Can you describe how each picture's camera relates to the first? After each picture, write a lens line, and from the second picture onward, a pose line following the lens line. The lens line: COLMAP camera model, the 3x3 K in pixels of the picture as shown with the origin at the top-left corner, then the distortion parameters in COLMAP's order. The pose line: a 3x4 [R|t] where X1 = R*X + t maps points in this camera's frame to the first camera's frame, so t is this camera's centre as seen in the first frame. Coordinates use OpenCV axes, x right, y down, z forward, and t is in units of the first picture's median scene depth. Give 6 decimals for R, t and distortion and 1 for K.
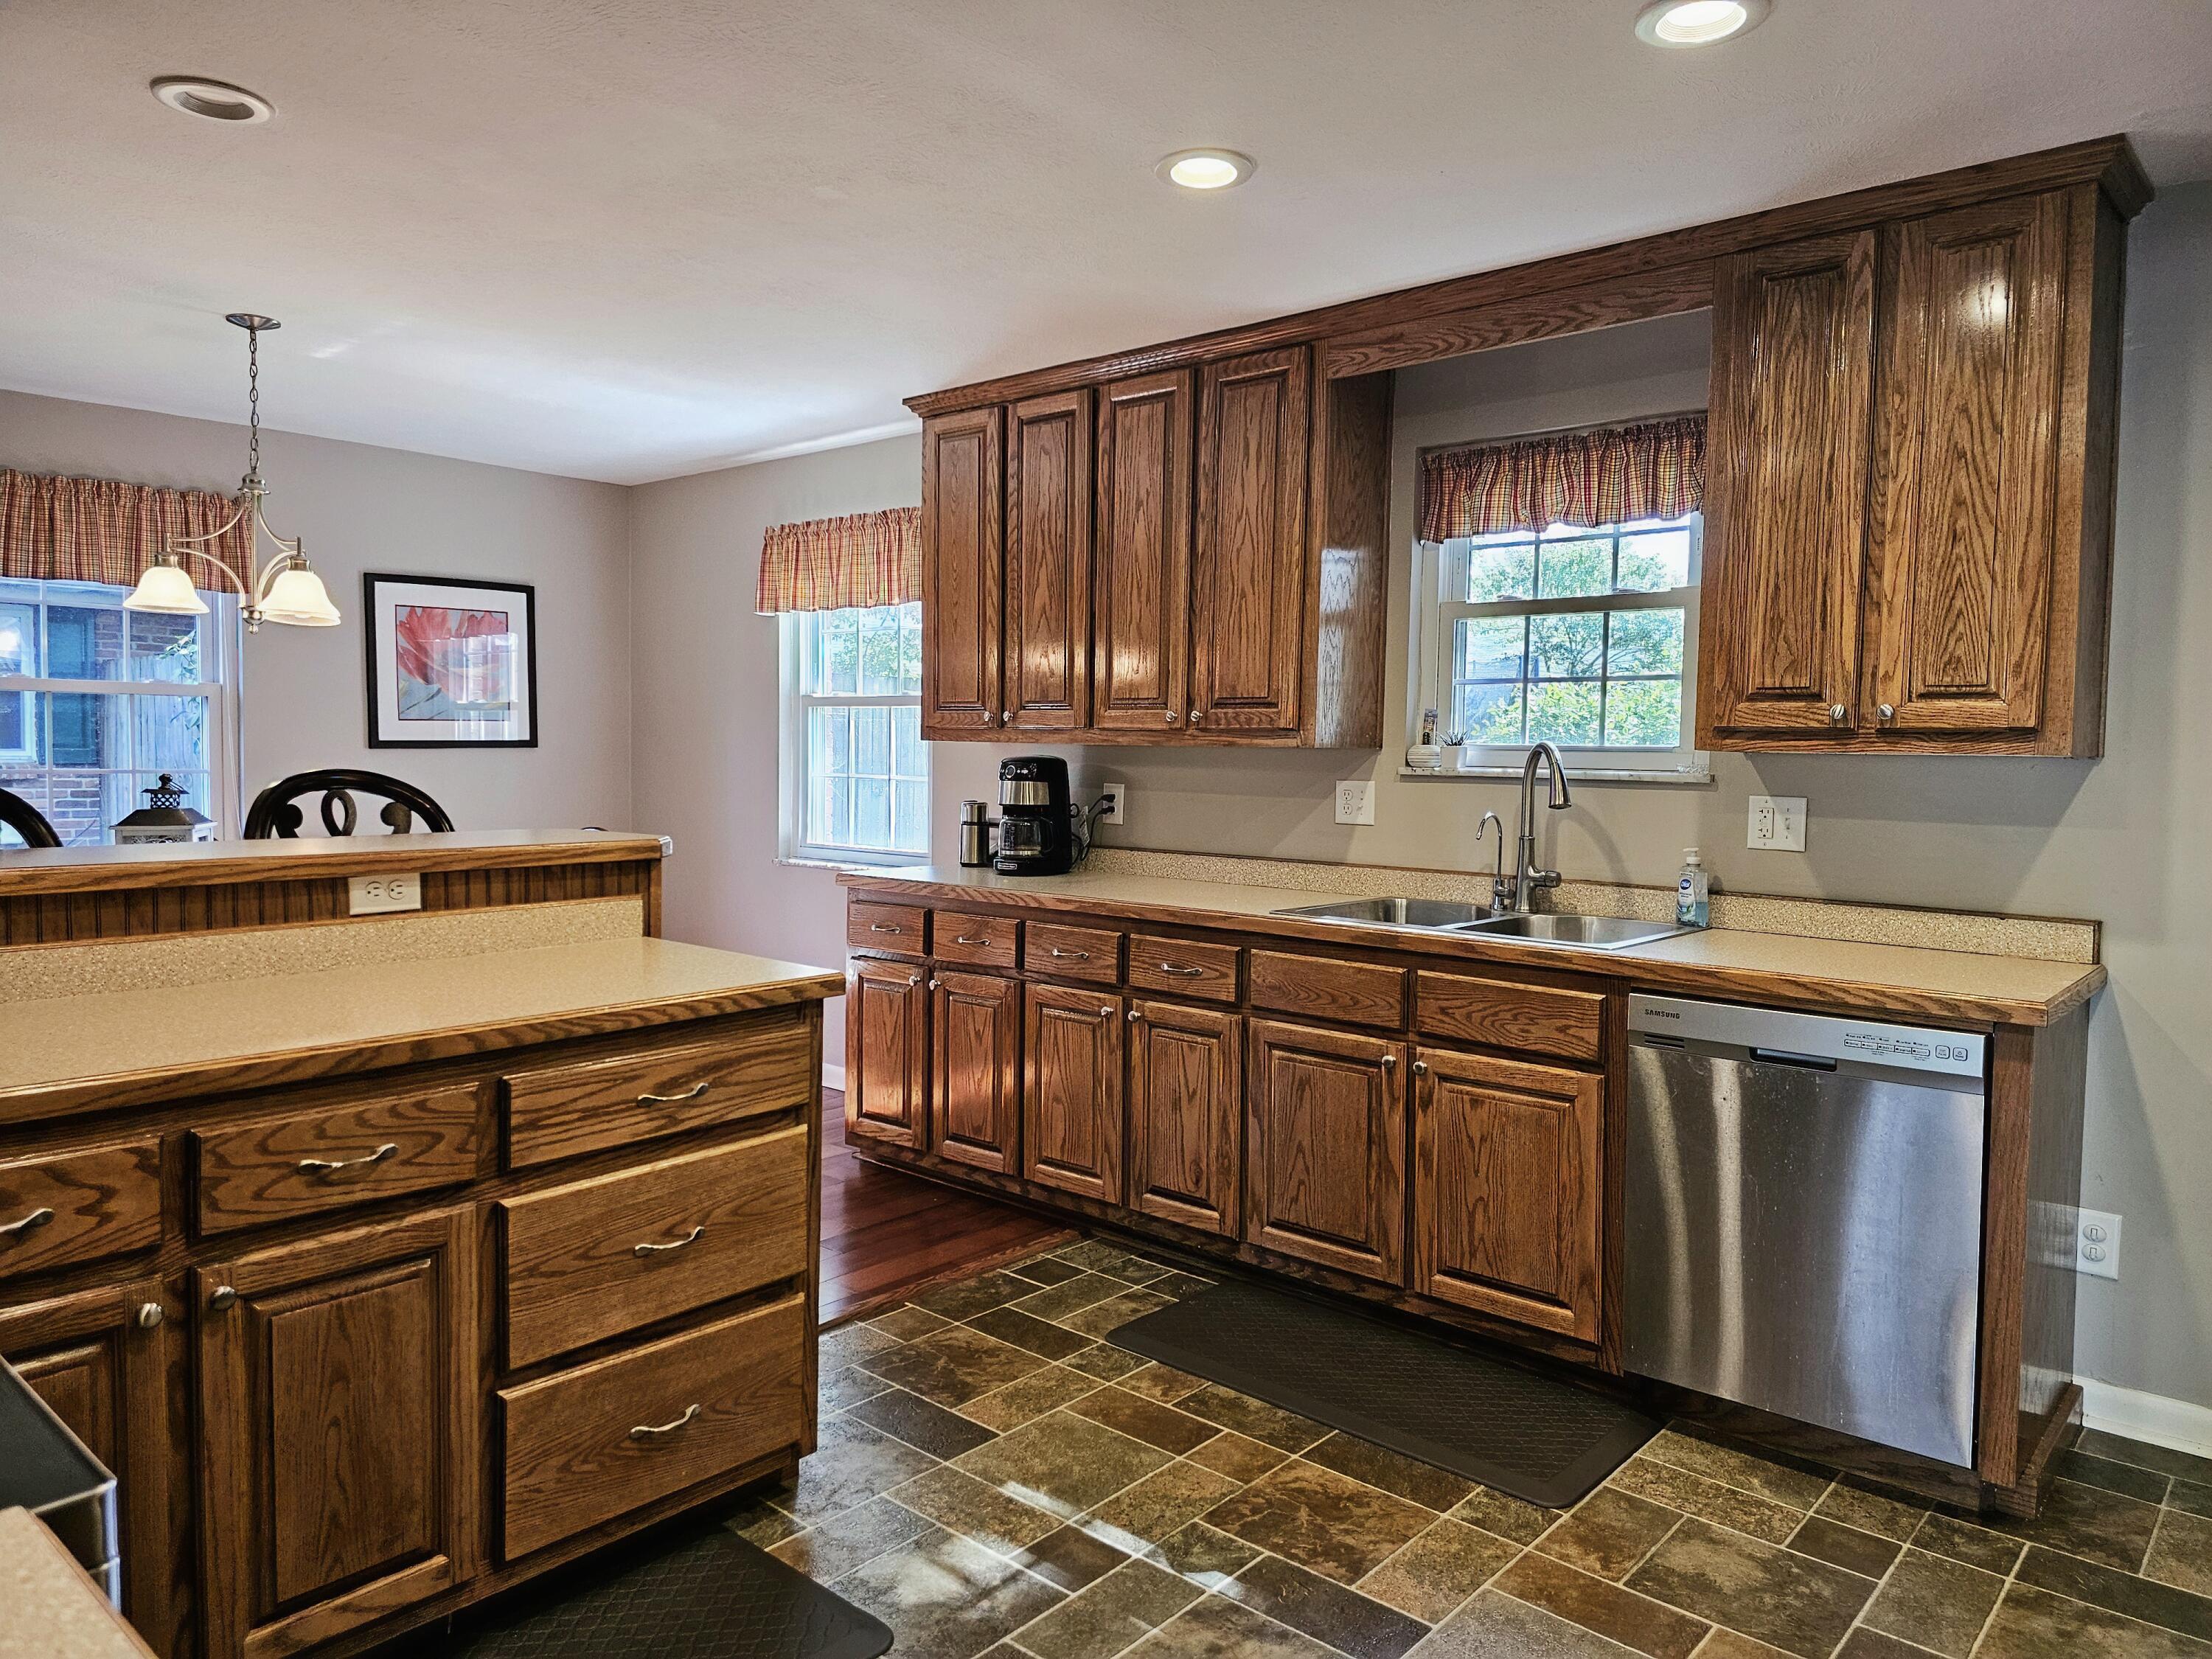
lens RADIAL K [[1454.3, 0, 1097.3], [0, 1454.3, 807.9], [0, 0, 1]] dist [0.052196, -0.056474]
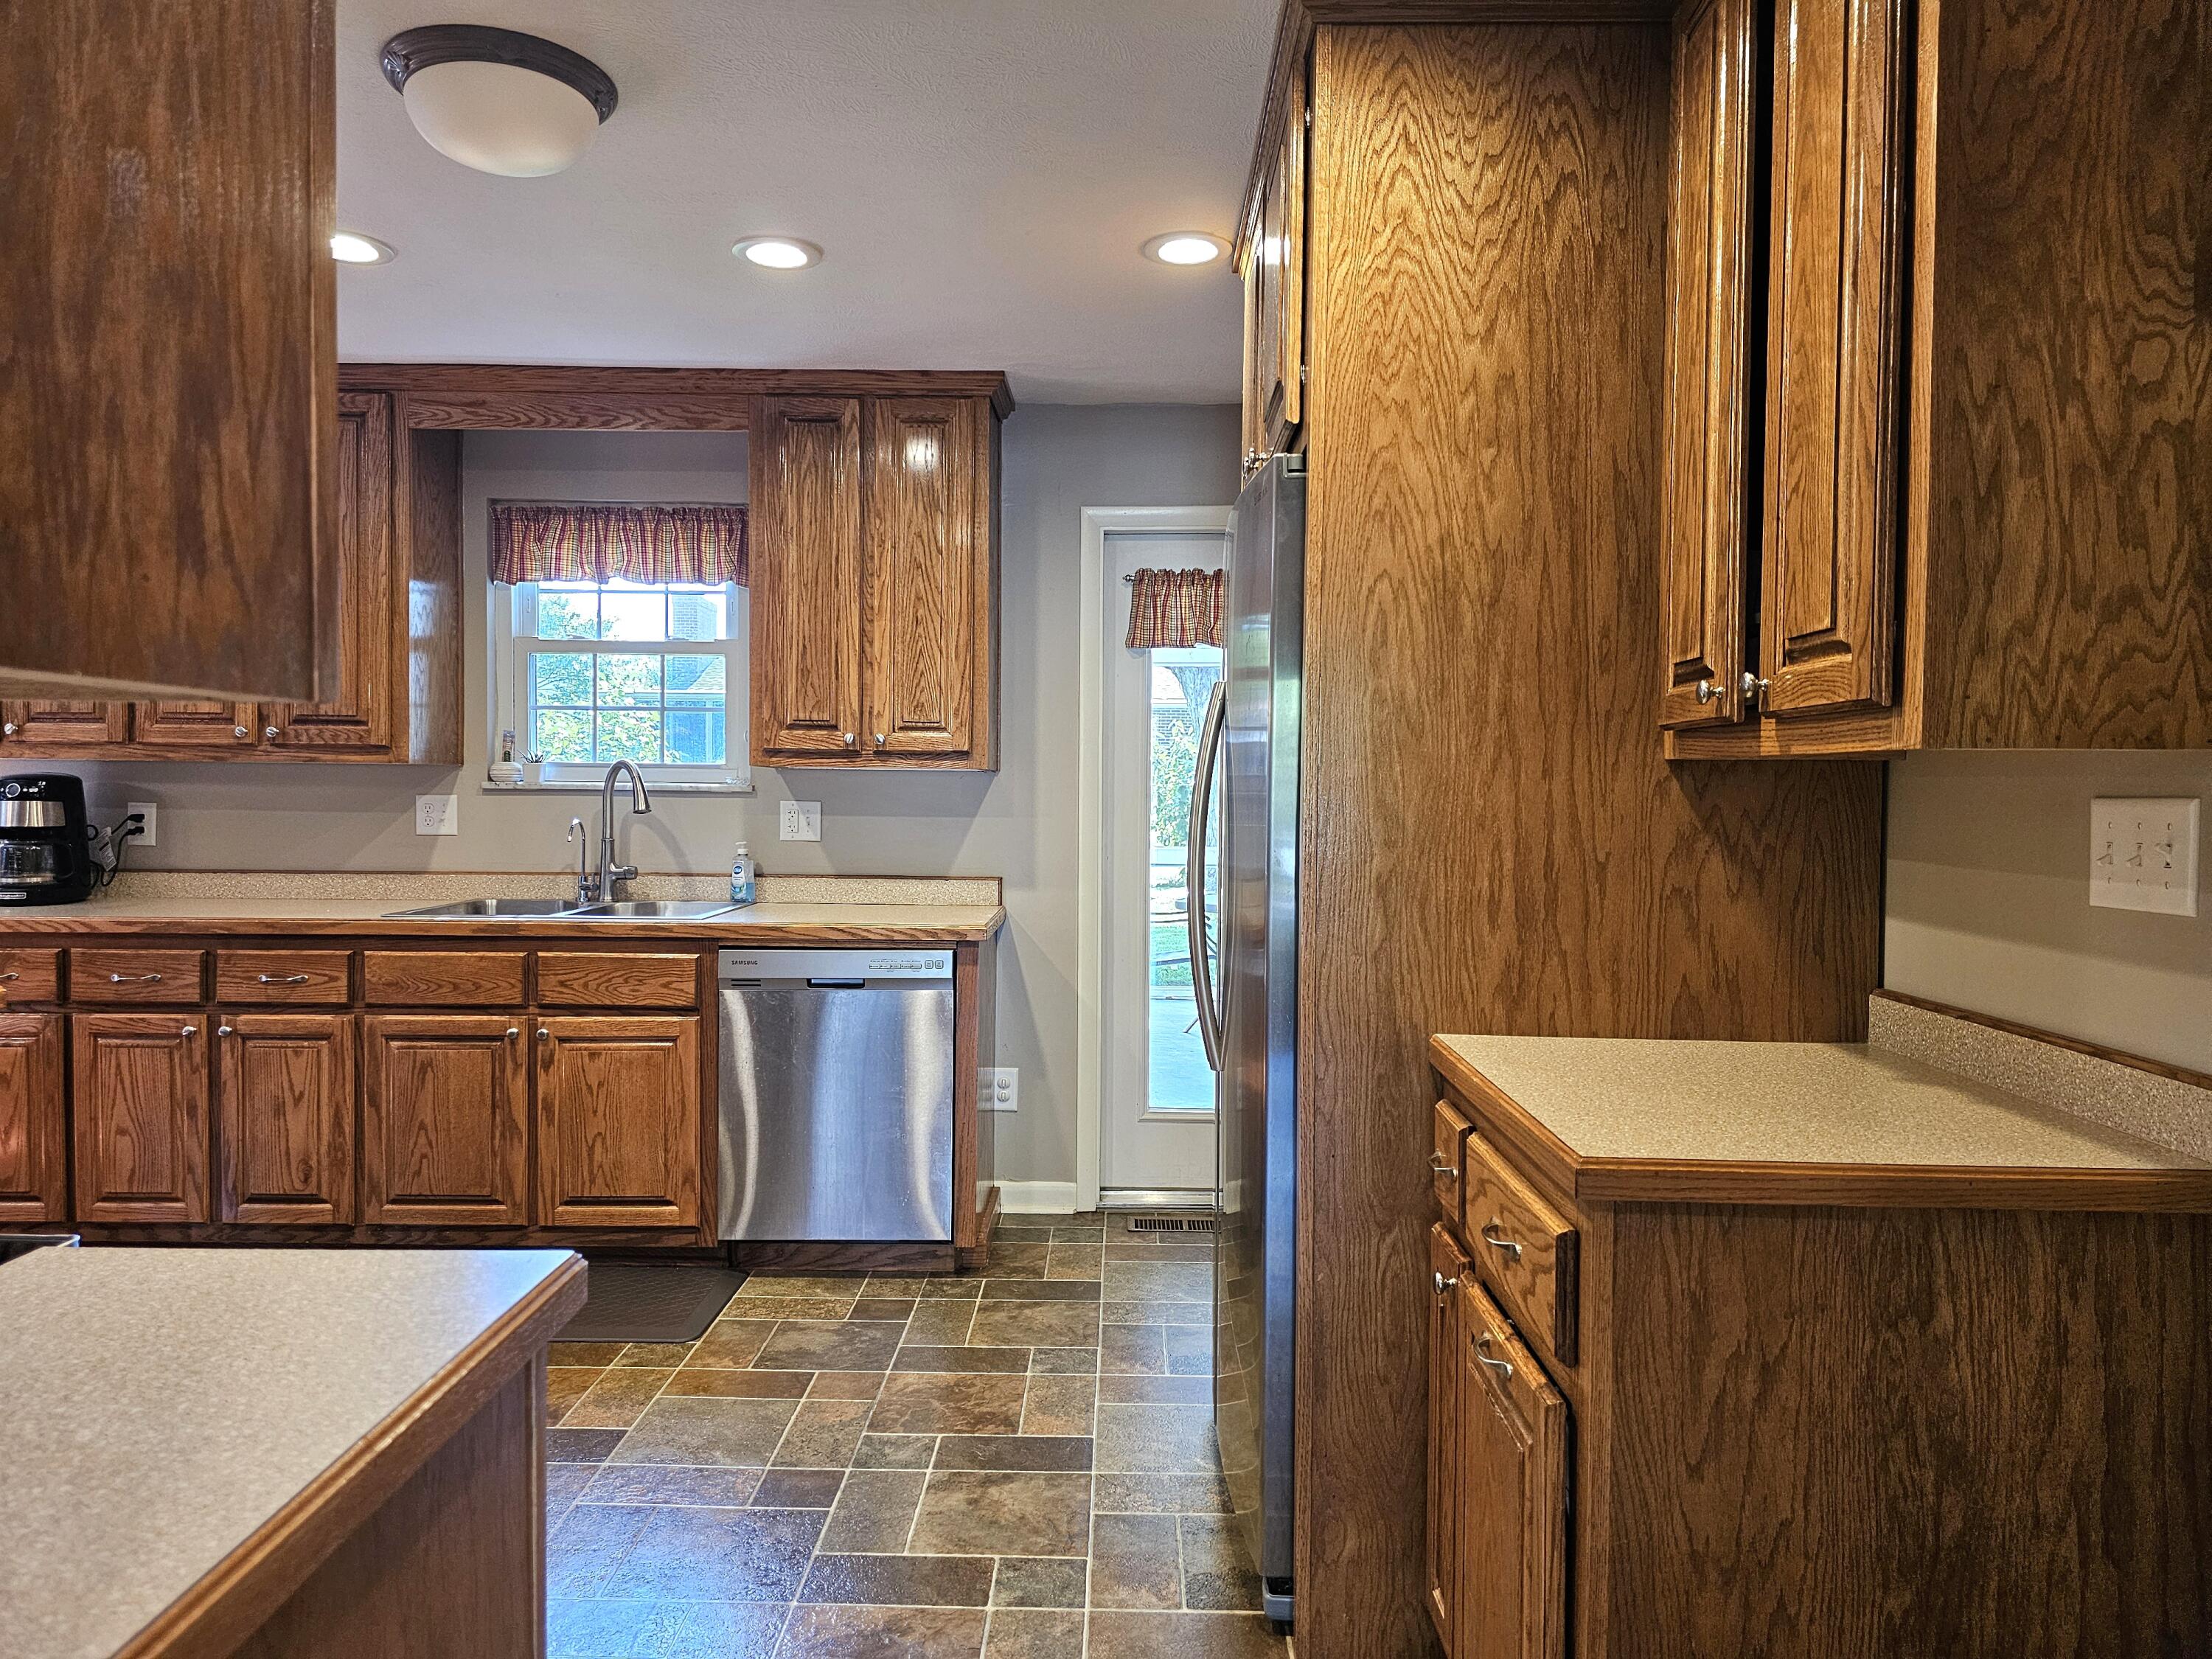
lens RADIAL K [[1454.3, 0, 1097.3], [0, 1454.3, 807.9], [0, 0, 1]] dist [0.052196, -0.056474]
pose [[0.758481, -0.018574, 0.651431, -0.202479], [0.029079, 0.999563, -0.005357, 0.013924], [-0.651046, 0.023007, 0.758689, -0.191321]]
